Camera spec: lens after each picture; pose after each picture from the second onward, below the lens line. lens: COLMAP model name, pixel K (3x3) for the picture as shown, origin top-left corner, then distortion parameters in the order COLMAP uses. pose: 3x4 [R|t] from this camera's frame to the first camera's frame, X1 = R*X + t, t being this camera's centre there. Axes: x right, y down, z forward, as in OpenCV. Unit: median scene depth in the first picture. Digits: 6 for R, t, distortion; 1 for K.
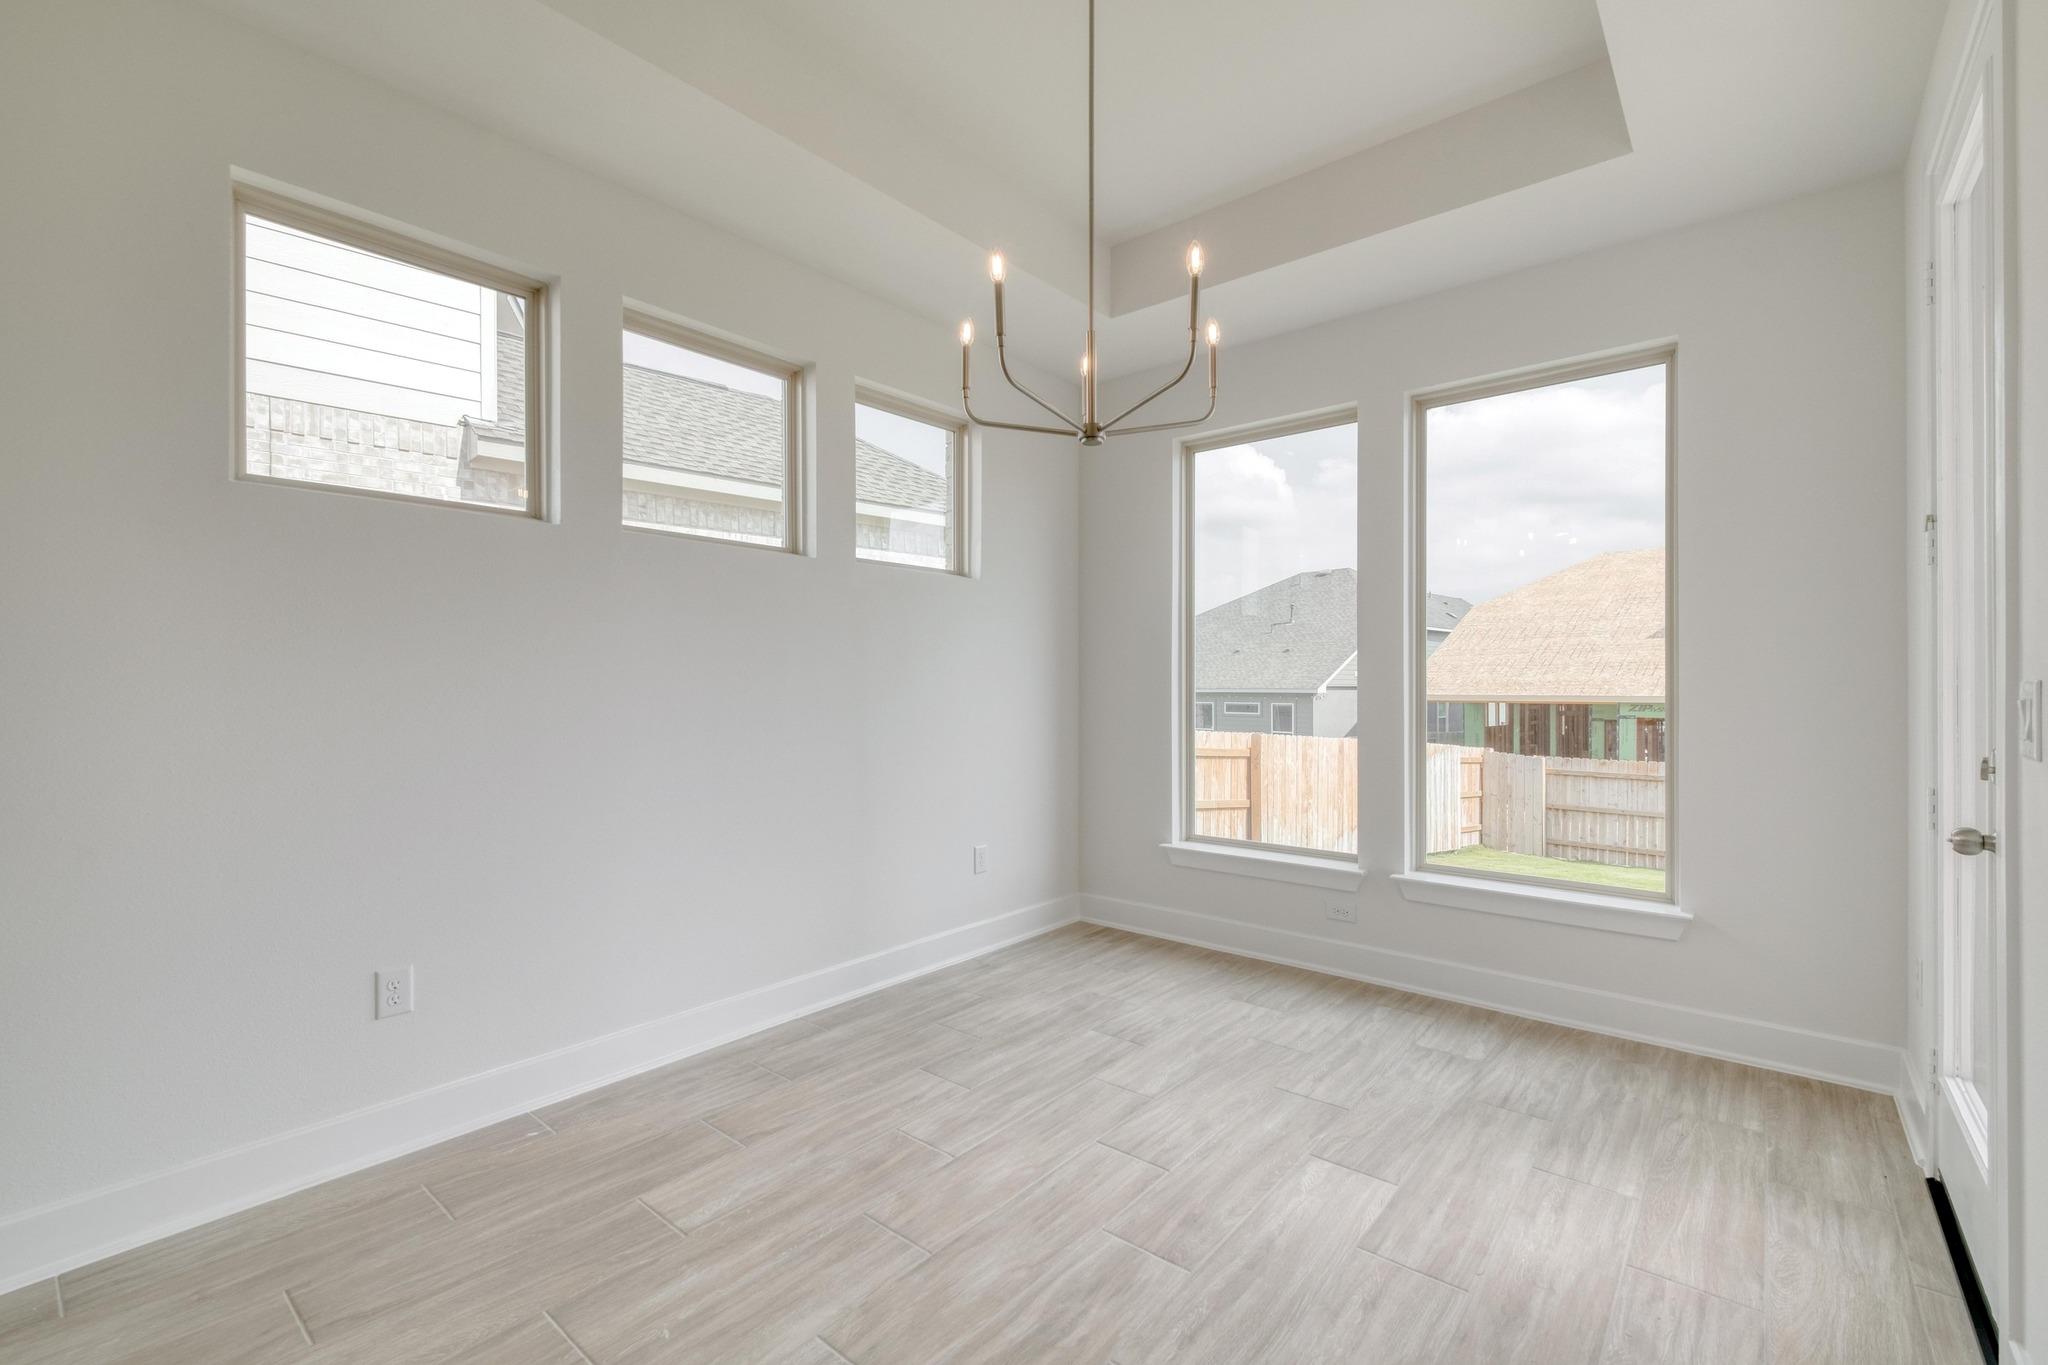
lens RADIAL K [[883.9, 0, 1033.2], [0, 883.9, 682.7], [0, 0, 1]] dist [0.009998, -0.005559]
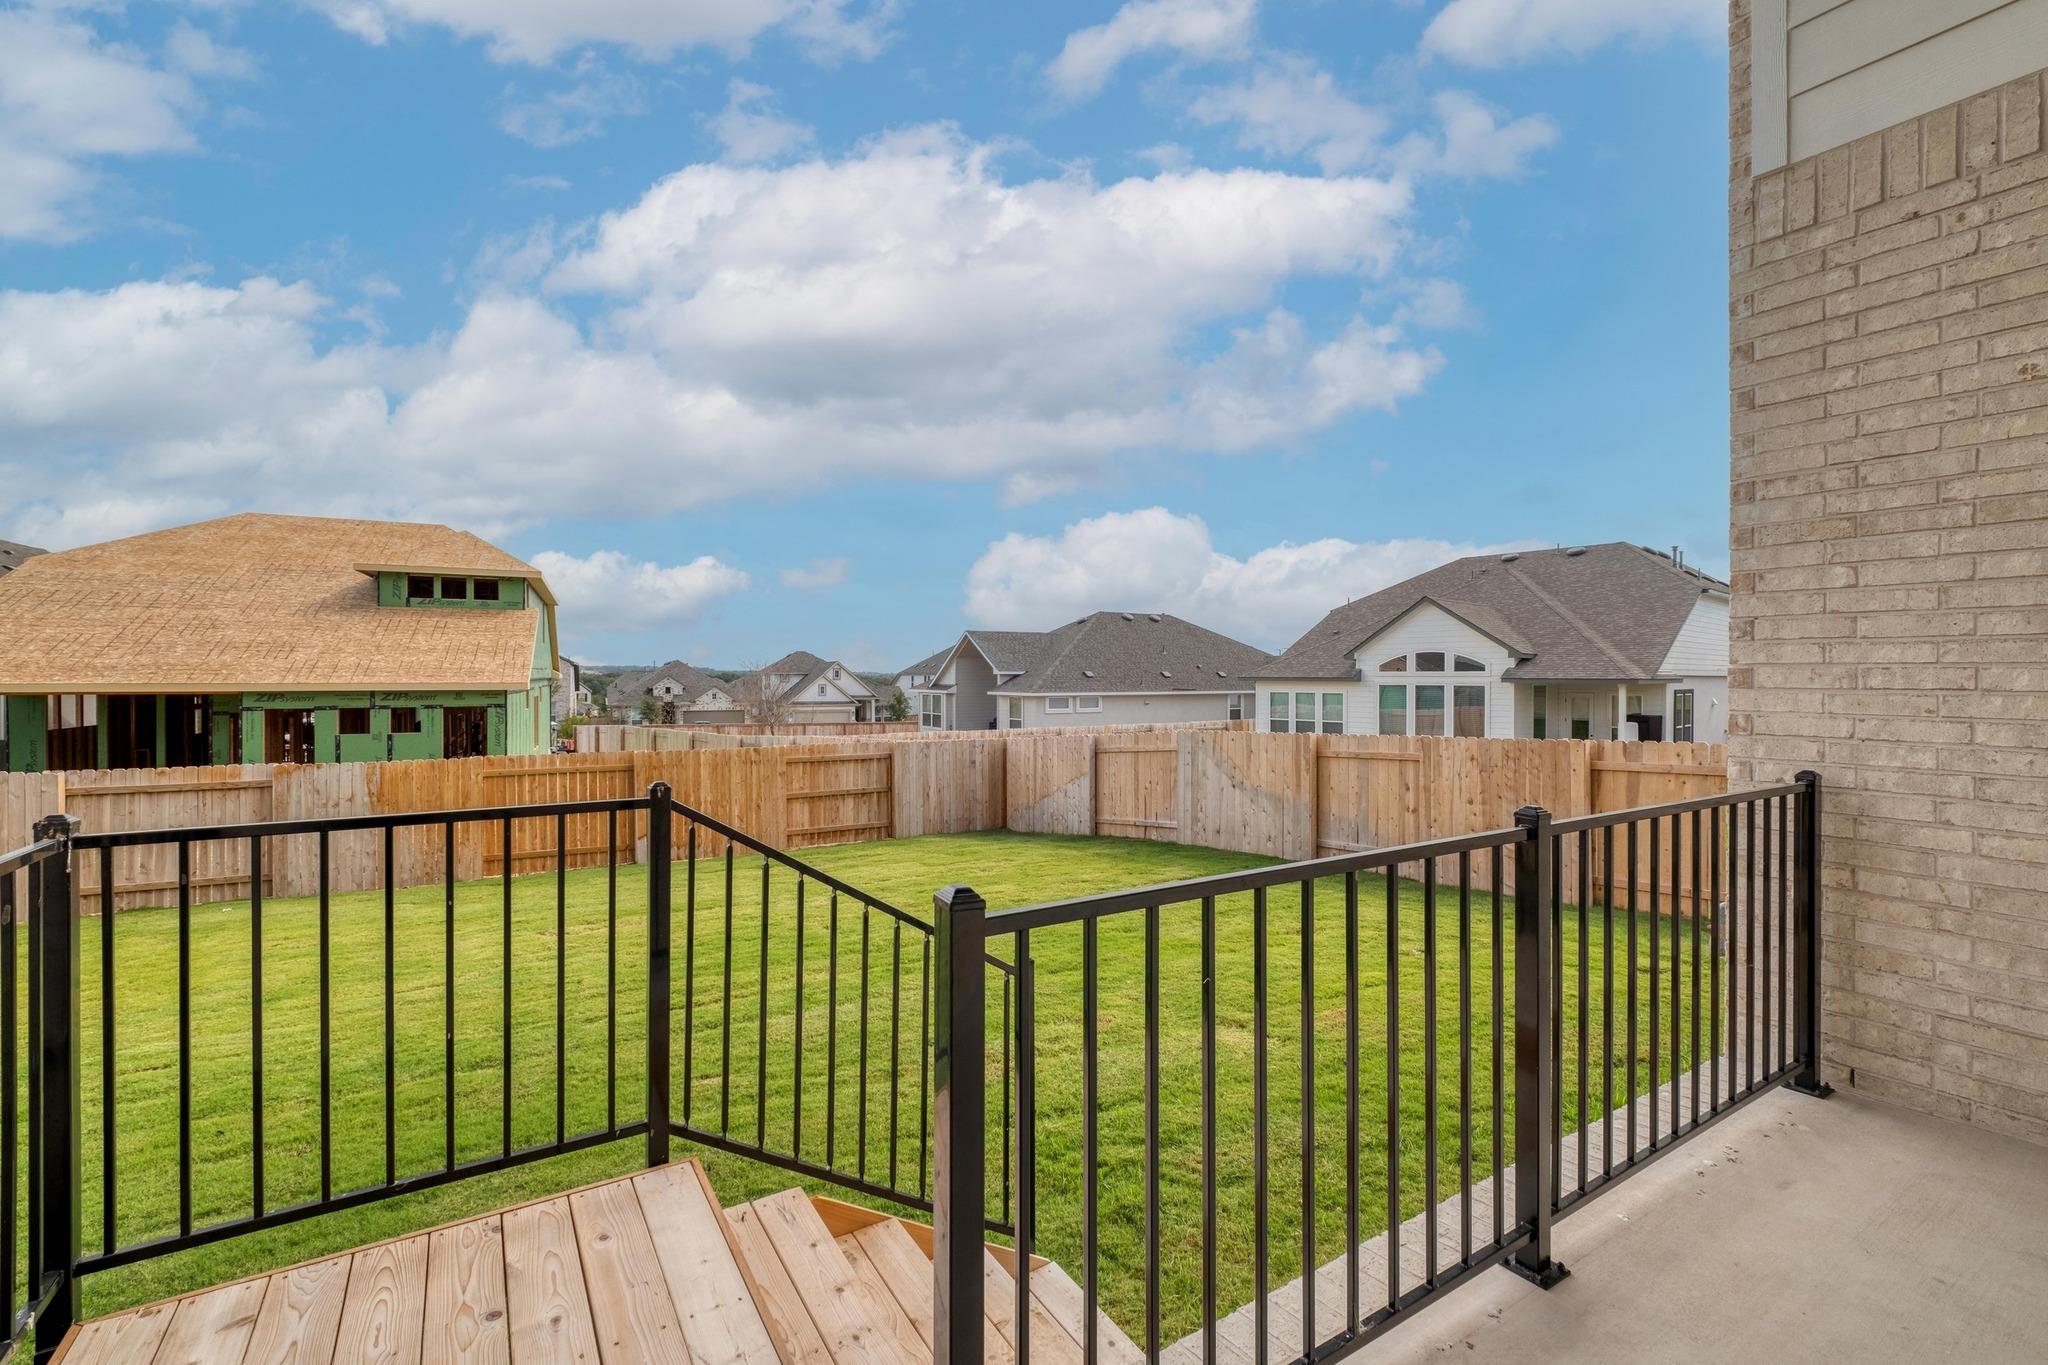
lens RADIAL K [[883.9, 0, 1018.8], [0, 883.9, 681.5], [0, 0, 1]] dist [0.009998, -0.005559]
pose [[0.320806, -0.005290, 0.947130, 0.624906], [-0.004174, 0.999967, 0.006999, 0.023874], [-0.947136, -0.006199, 0.320774, 0.315313]]
